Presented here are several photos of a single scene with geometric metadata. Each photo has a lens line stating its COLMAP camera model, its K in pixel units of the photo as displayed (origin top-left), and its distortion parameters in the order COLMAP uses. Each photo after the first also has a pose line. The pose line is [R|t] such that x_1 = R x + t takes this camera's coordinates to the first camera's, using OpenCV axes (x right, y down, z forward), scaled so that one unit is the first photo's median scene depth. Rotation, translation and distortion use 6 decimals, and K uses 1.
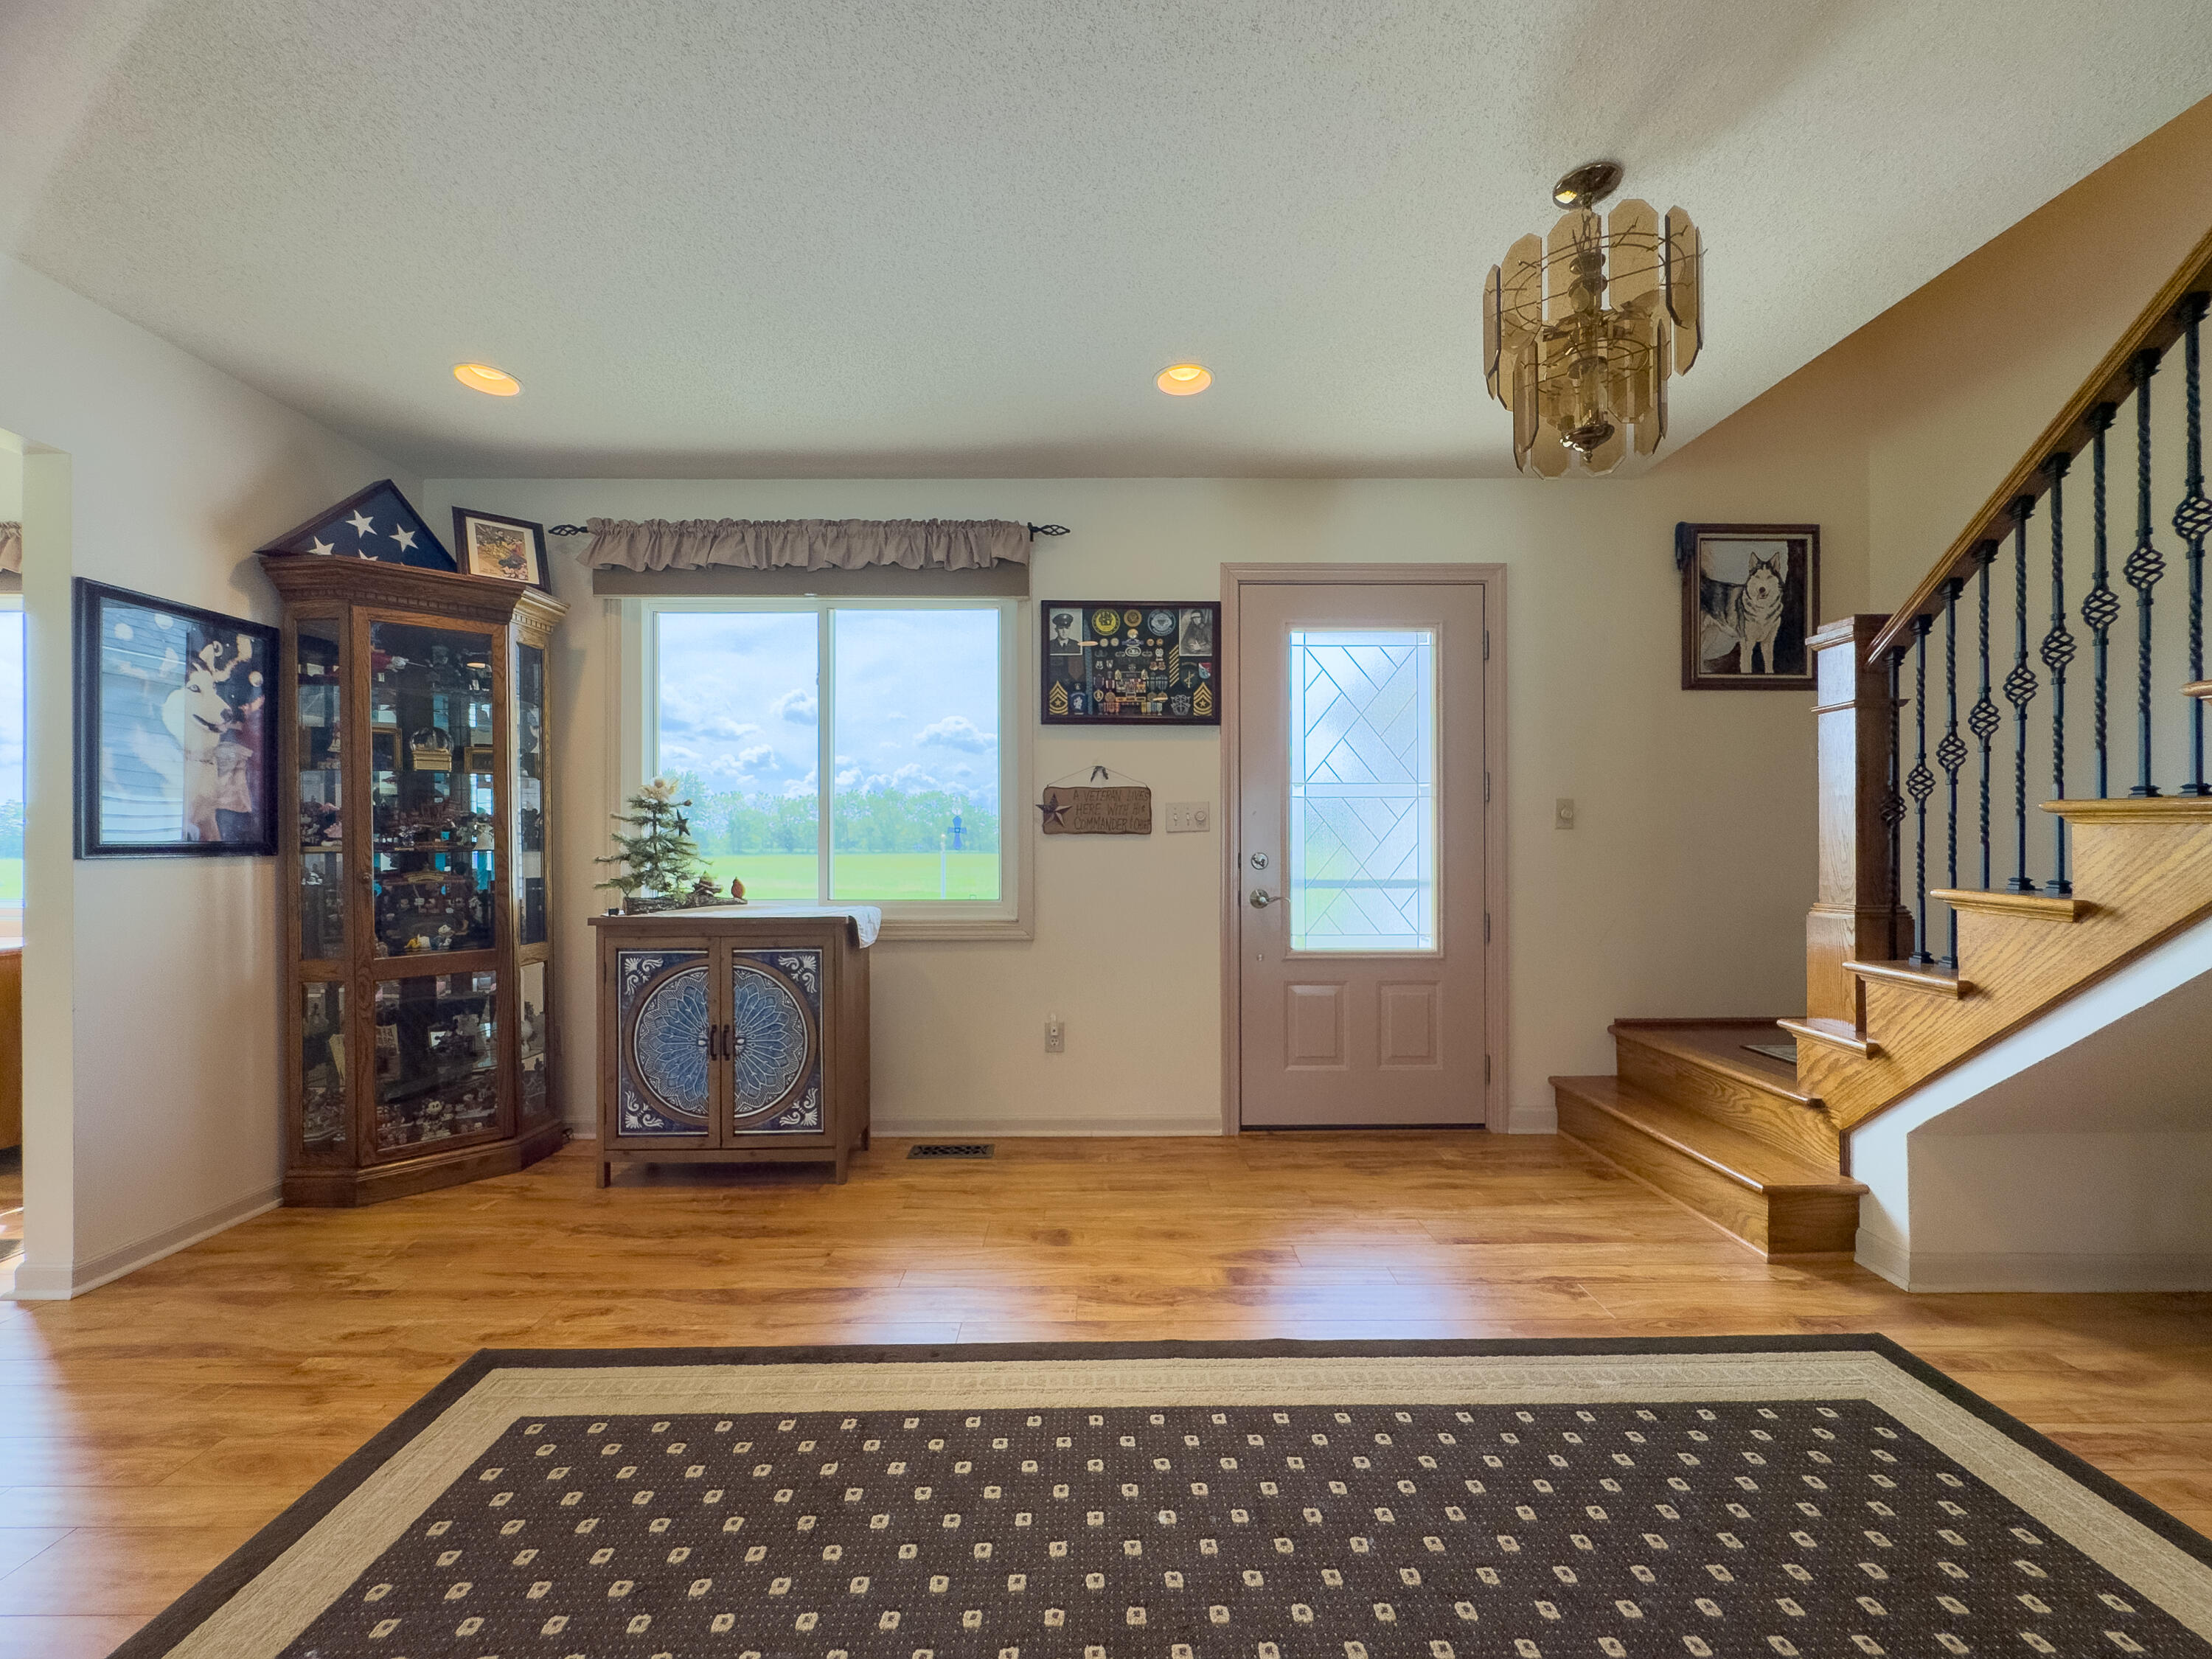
lens RADIAL K [[884.6, 0, 1111.1], [0, 884.6, 845.4], [0, 0, 1]] dist [-0.005490, 0.000705]
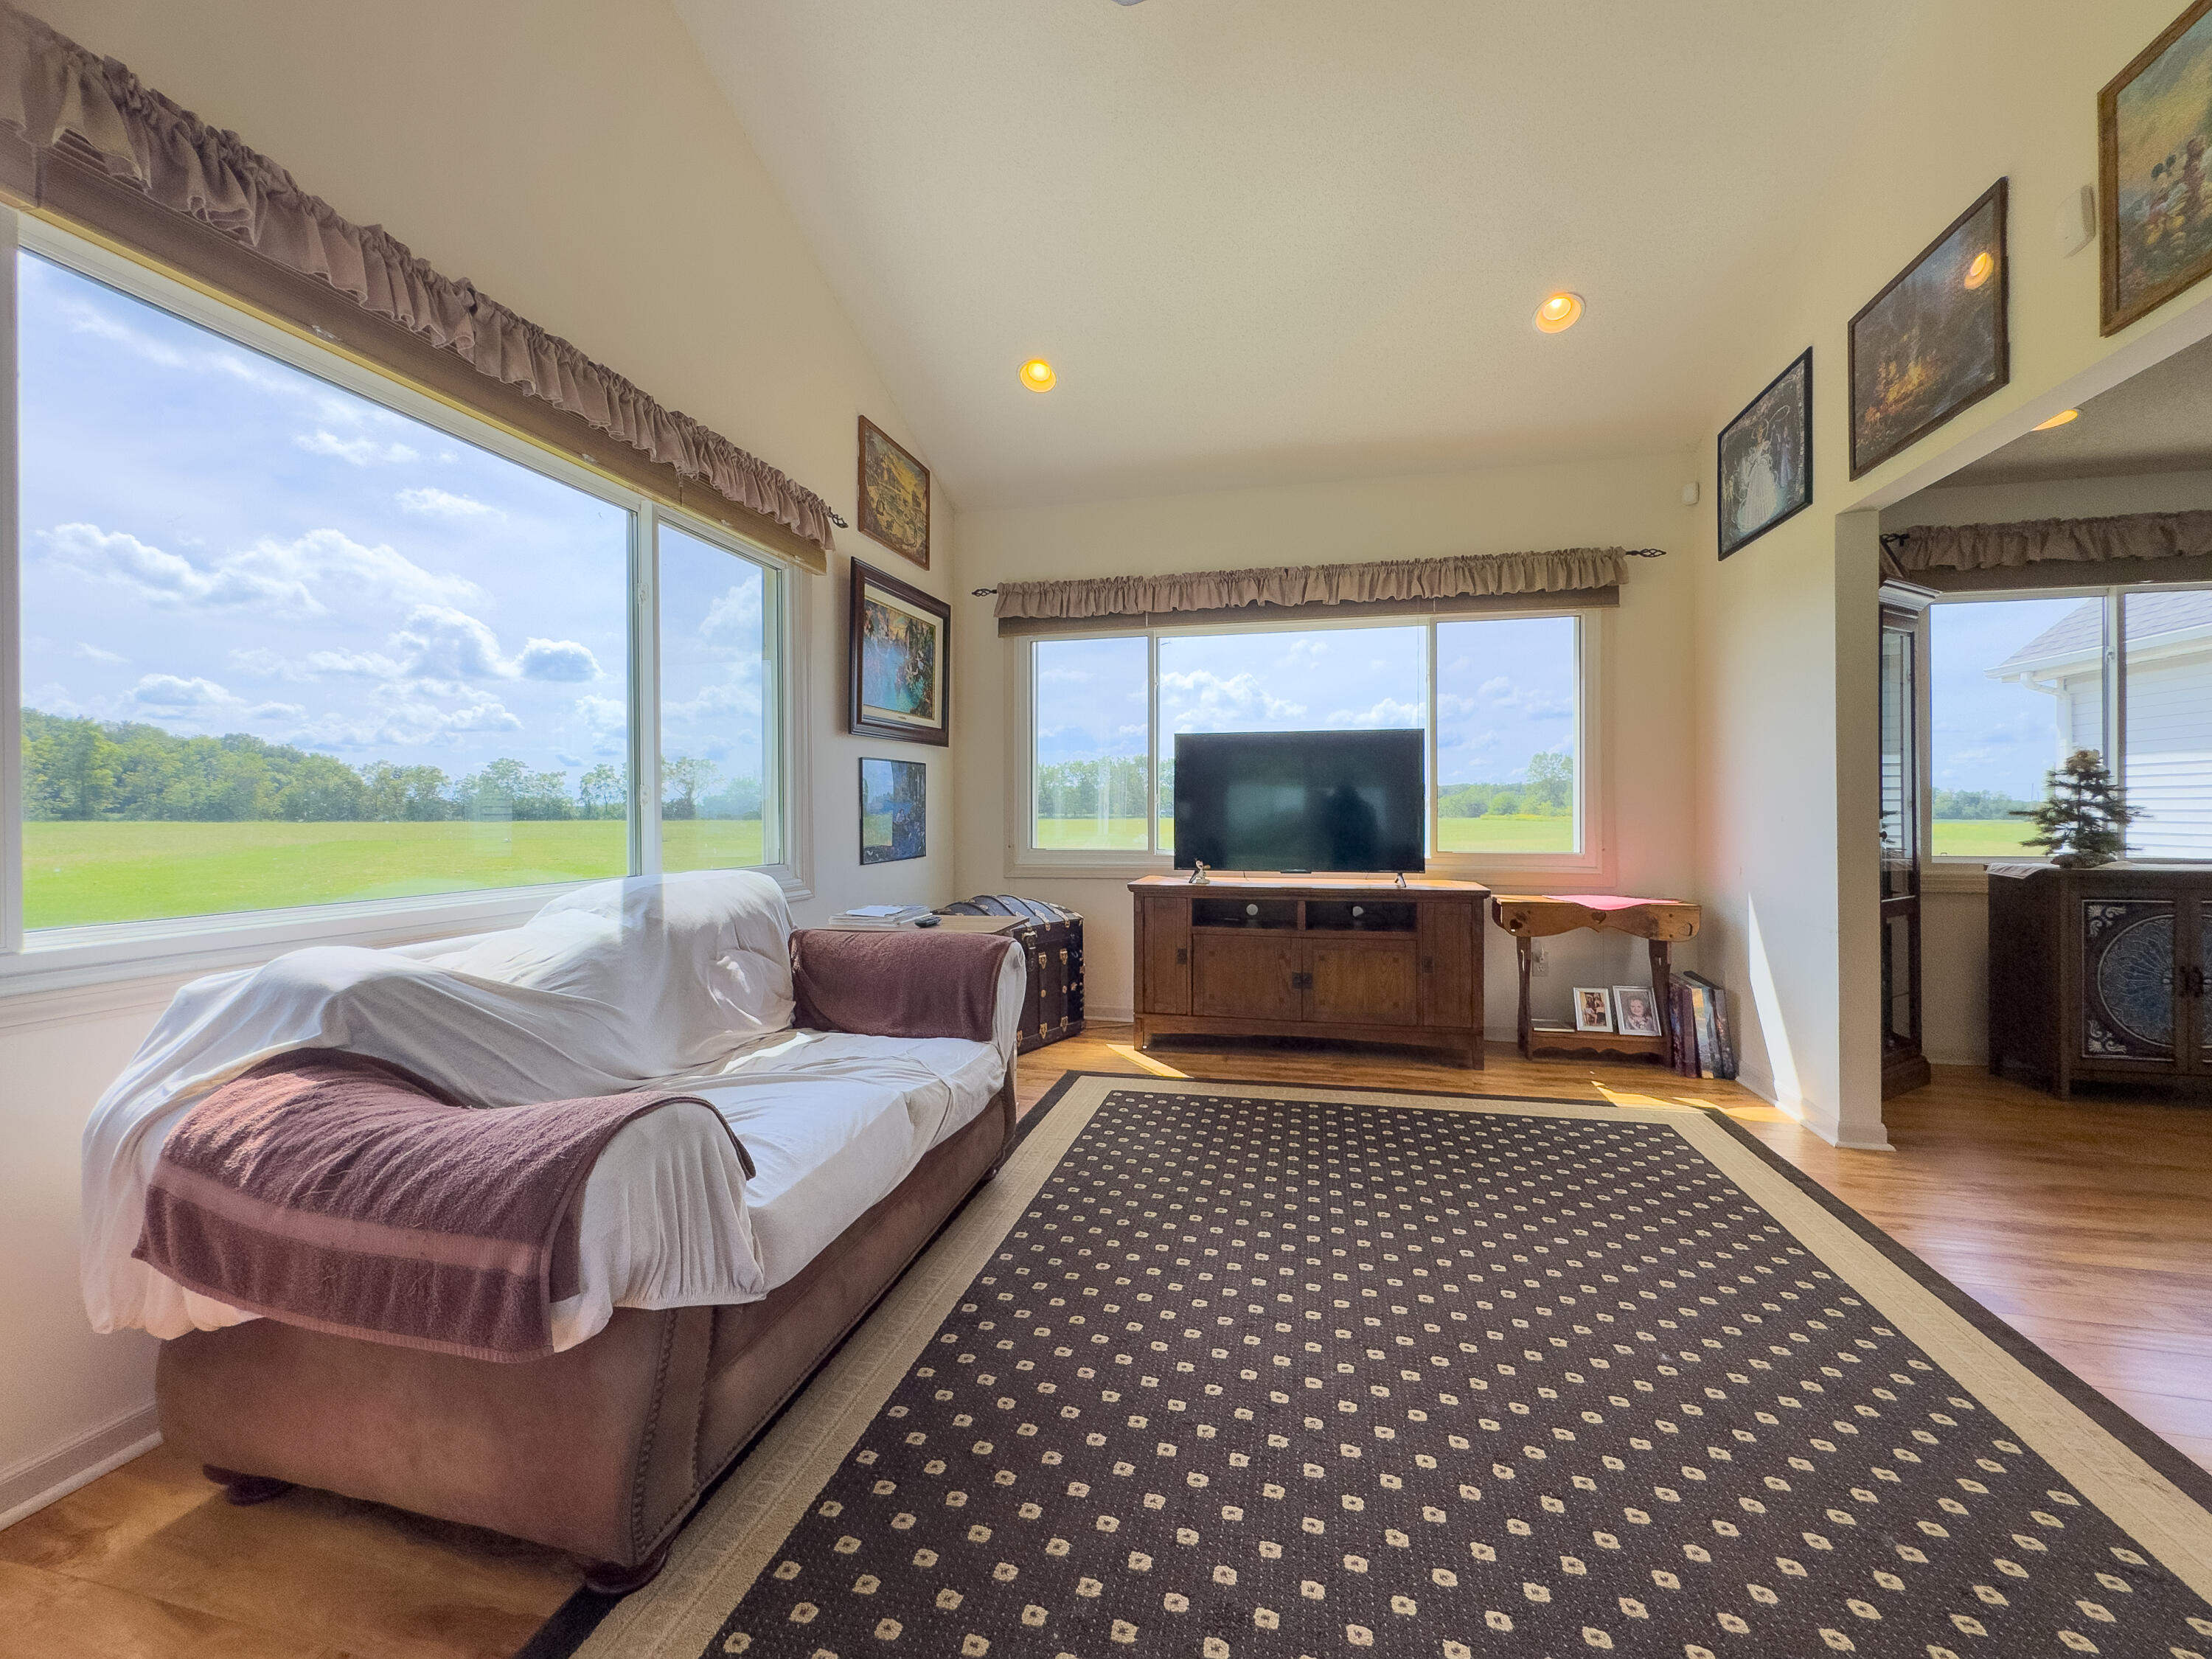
lens RADIAL K [[884.6, 0, 1114.2], [0, 884.6, 815.7], [0, 0, 1]] dist [-0.005490, 0.000705]
pose [[0.973635, 0.000995, -0.228108, -1.426350], [-0.001068, 0.999999, -0.000196, 0.011094], [0.228108, 0.000434, 0.973636, -0.386631]]
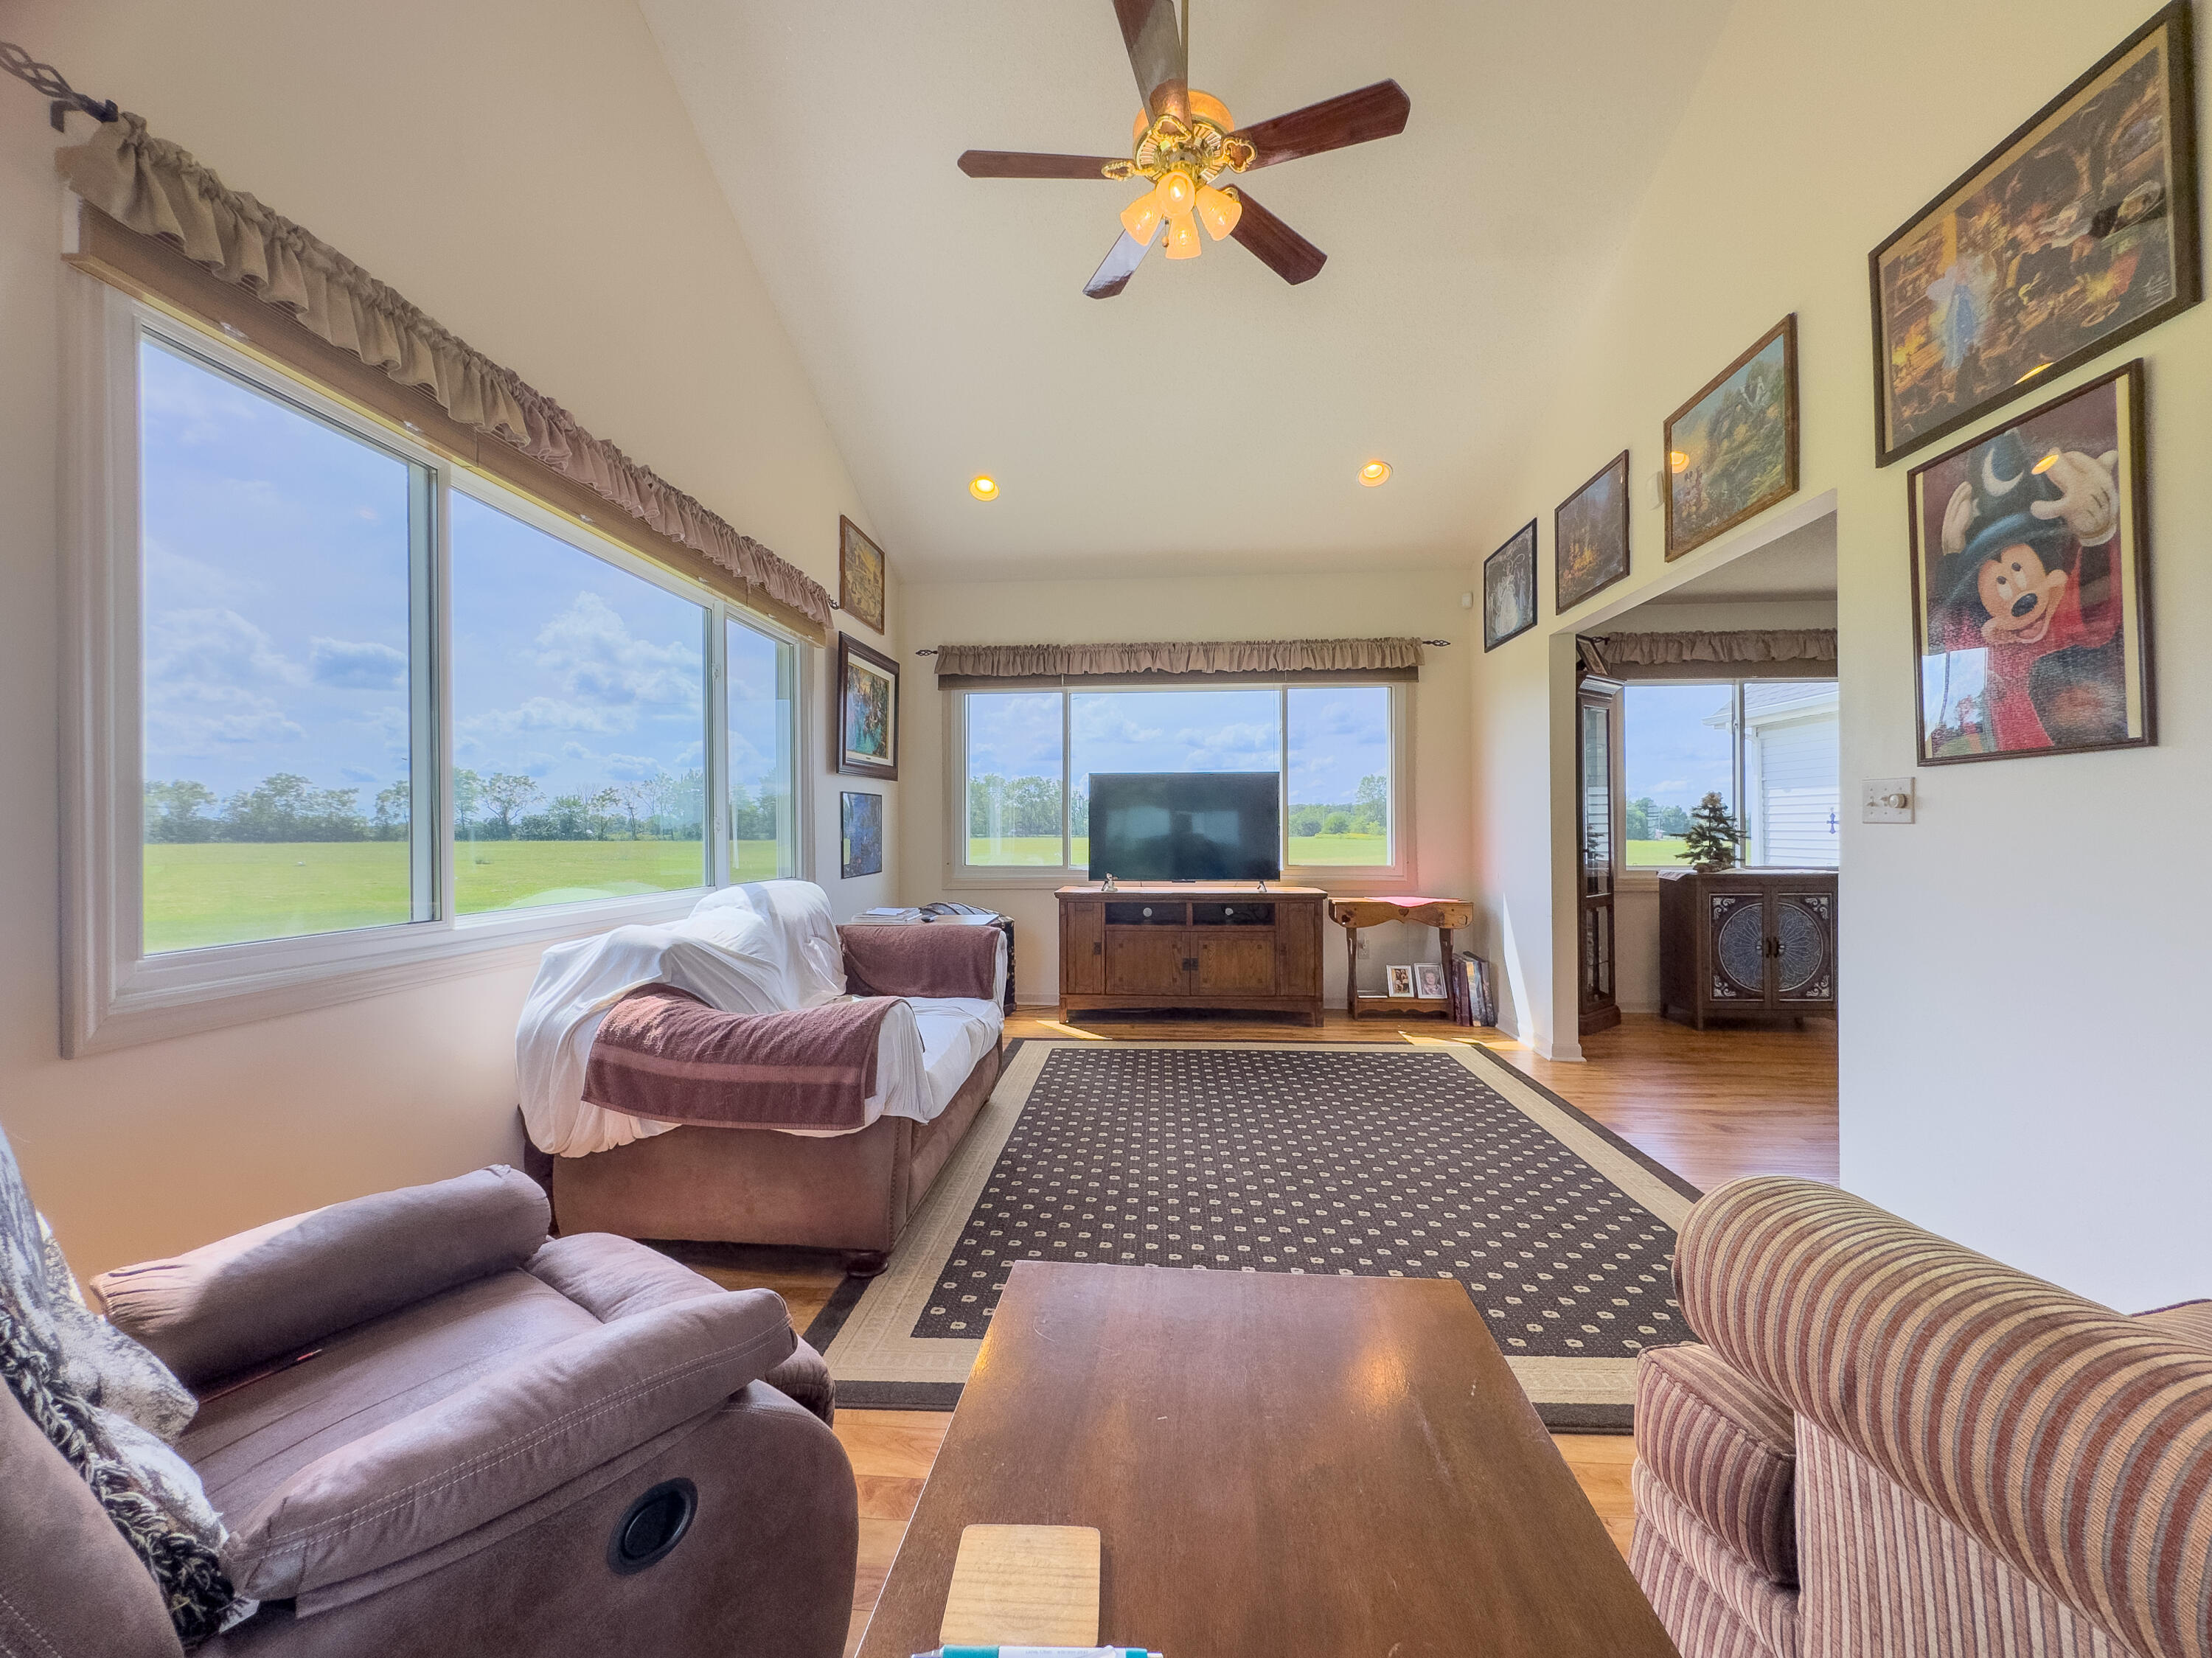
lens RADIAL K [[884.5, 0, 1089.6], [0, 884.5, 833.7], [0, 0, 1]] dist [-0.005490, 0.000705]
pose [[0.996262, -0.000872, -0.086378, -1.496838], [0.000725, 0.999998, -0.001726, 0.005428], [0.086380, 0.001657, 0.996261, -0.752736]]
